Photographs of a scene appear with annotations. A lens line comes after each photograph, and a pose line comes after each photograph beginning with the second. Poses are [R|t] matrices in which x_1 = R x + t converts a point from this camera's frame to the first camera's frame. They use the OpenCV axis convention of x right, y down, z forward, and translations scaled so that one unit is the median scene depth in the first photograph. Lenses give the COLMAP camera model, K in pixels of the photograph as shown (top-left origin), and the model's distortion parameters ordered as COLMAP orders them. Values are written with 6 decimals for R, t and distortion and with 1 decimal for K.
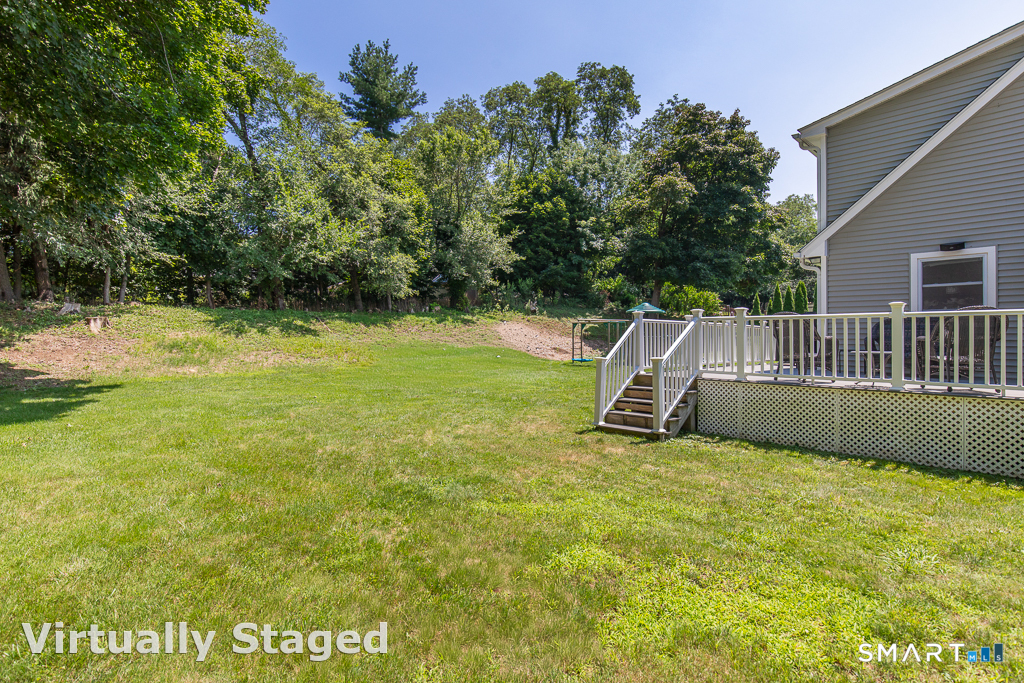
lens RADIAL K [[530.9, 0, 512.0], [0, 530.9, 341.5], [0, 0, 1]] dist [-0.005351, -0.000470]
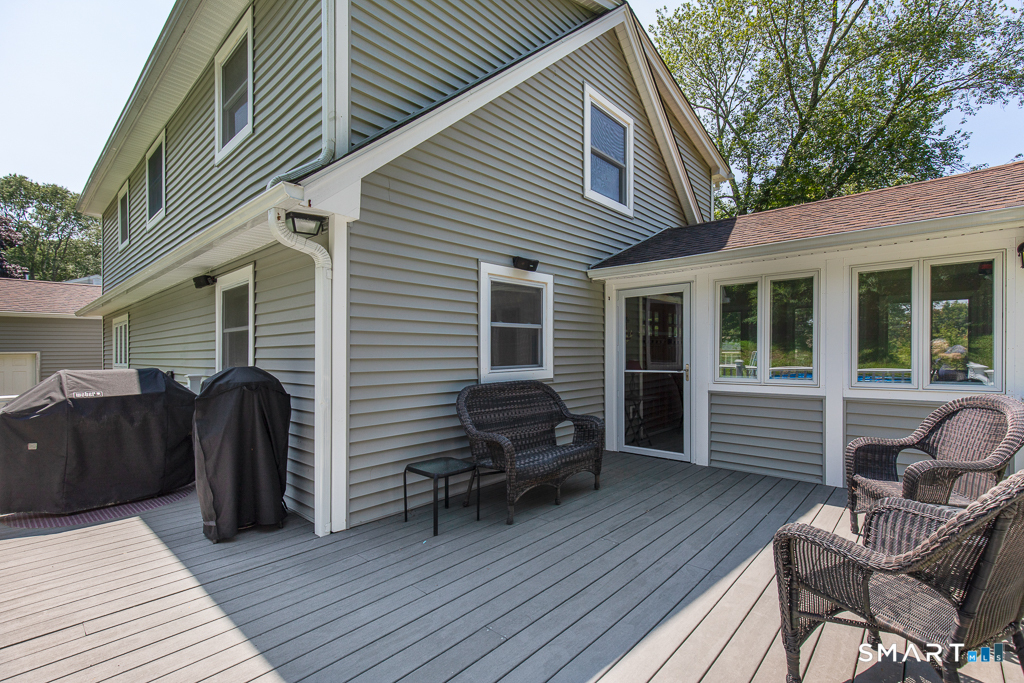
lens RADIAL K [[463.4, 0, 512.0], [0, 463.4, 341.5], [0, 0, 1]] dist [0.024456, 0.000010]
pose [[-0.038335, 0.018567, 0.999092, 0.075923], [0.009028, 0.999793, -0.018233, -0.020236], [-0.999224, 0.008321, -0.038494, 0.258710]]
